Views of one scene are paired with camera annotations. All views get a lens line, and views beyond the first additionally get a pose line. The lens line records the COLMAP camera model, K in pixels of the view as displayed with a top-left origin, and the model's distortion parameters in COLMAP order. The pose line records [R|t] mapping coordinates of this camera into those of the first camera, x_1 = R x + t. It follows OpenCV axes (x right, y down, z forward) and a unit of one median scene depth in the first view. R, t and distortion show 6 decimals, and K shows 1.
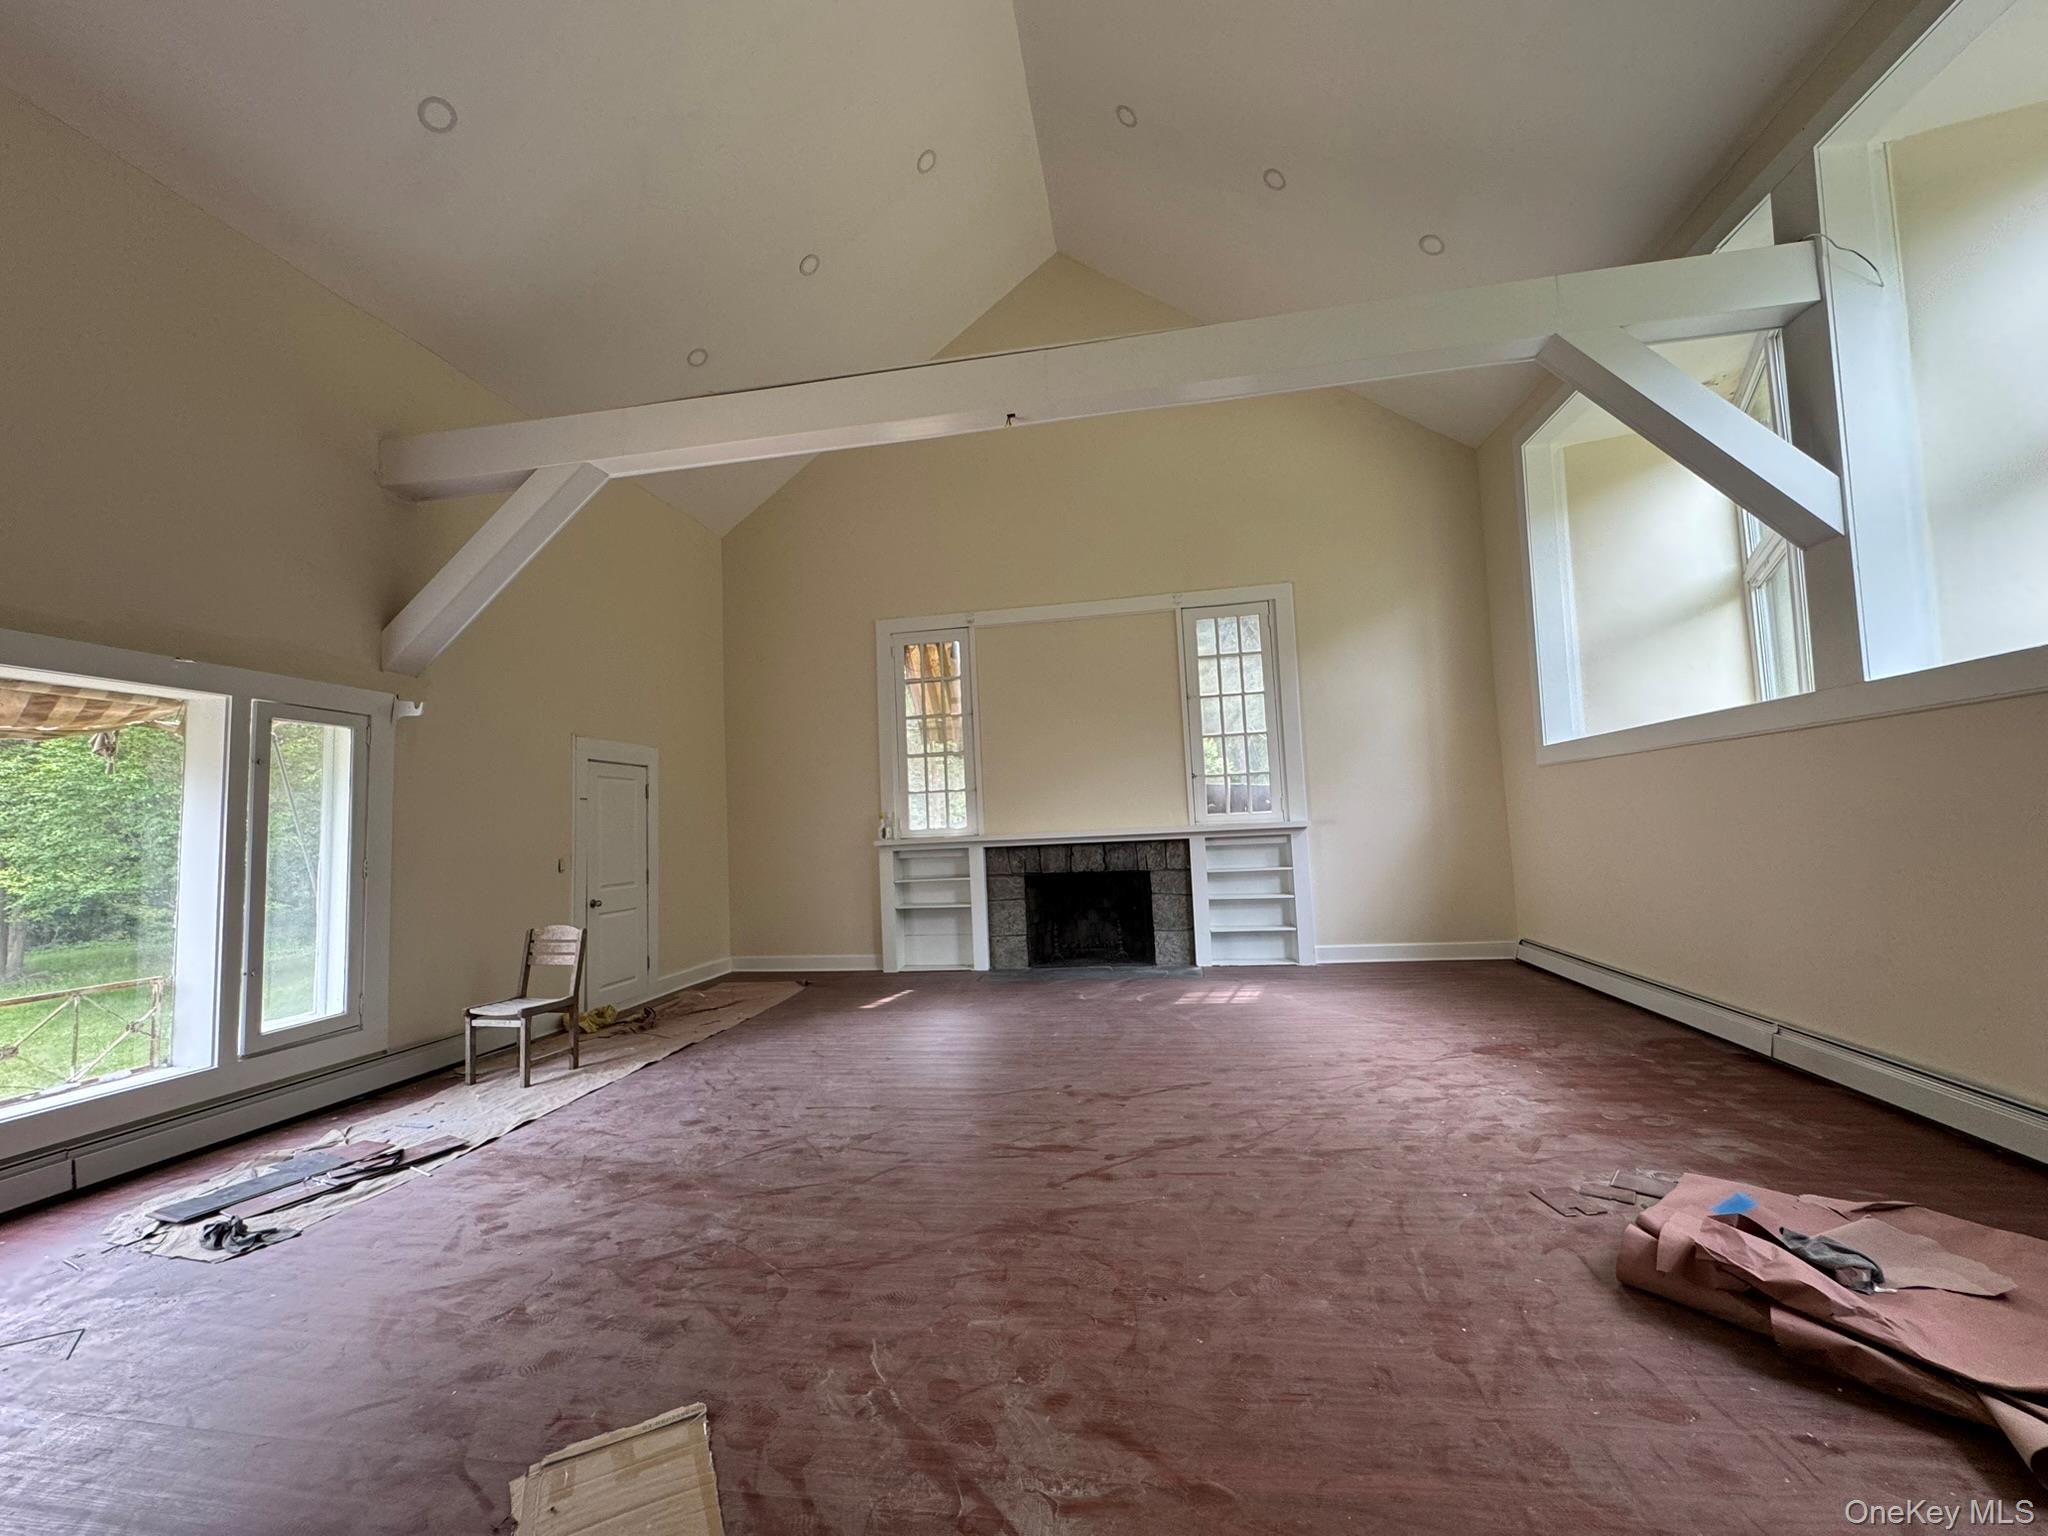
lens RADIAL K [[818.8, 0, 1023.7], [0, 818.8, 769.3], [0, 0, 1]] dist [-0.003717, 0.001305]
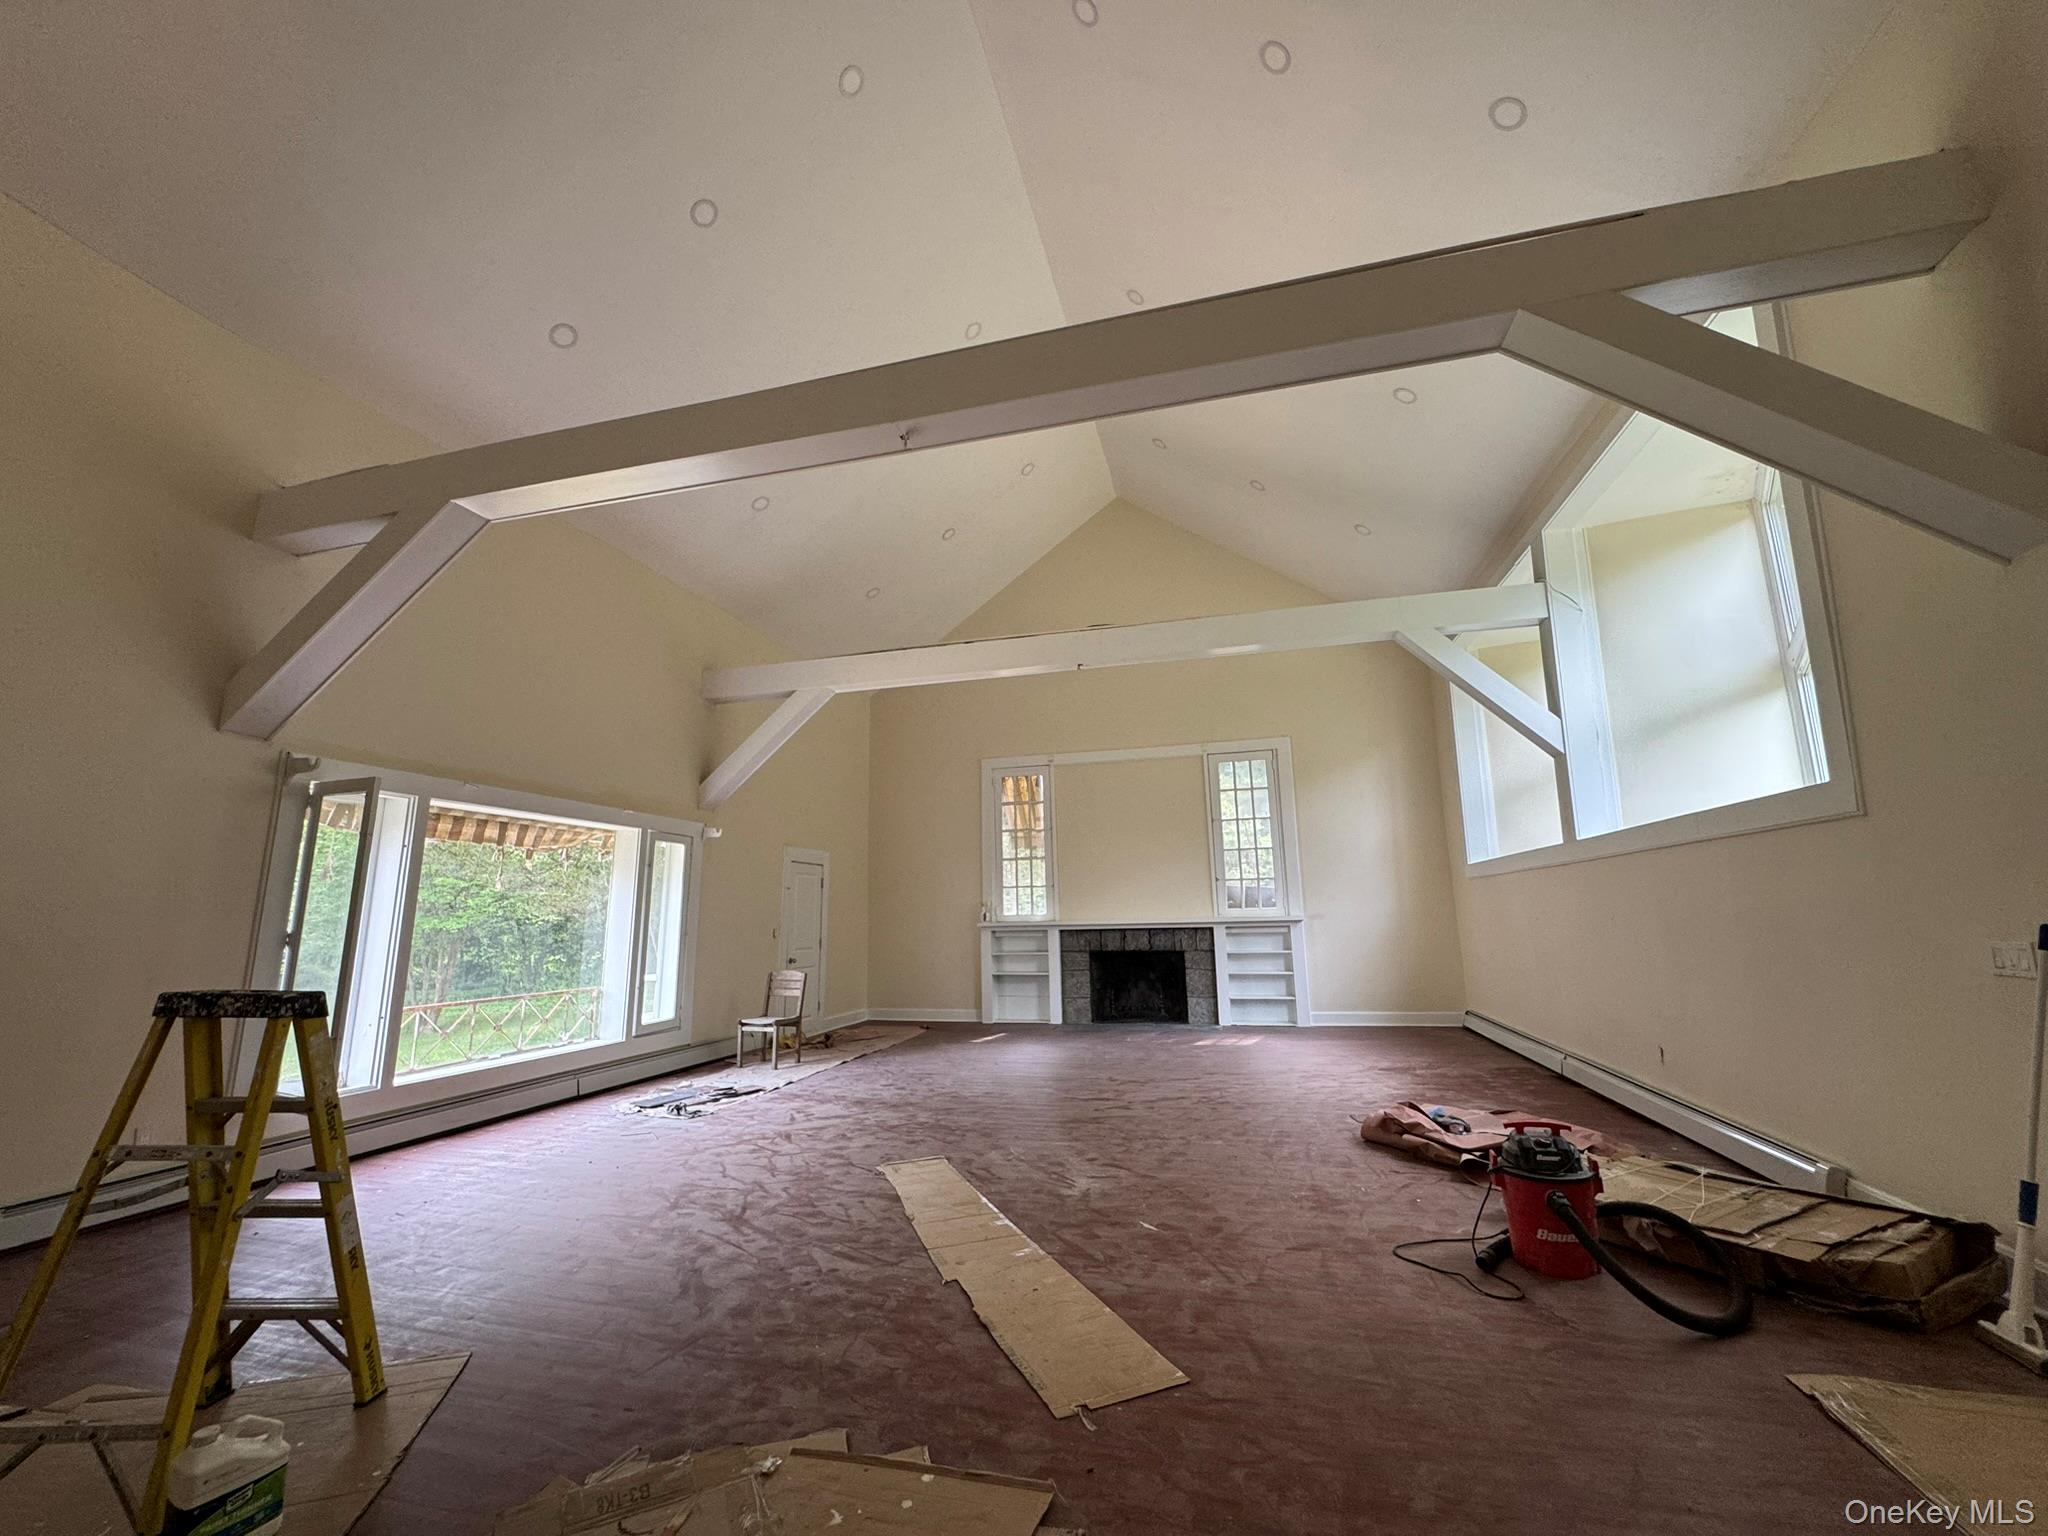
lens RADIAL K [[818.8, 0, 1021.8], [0, 818.8, 766.7], [0, 0, 1]] dist [-0.003717, 0.001305]
pose [[0.995728, 0.007902, -0.091996, 0.012495], [-0.017958, 0.993879, -0.109004, -0.024093], [0.090571, 0.110191, 0.989775, -0.383496]]
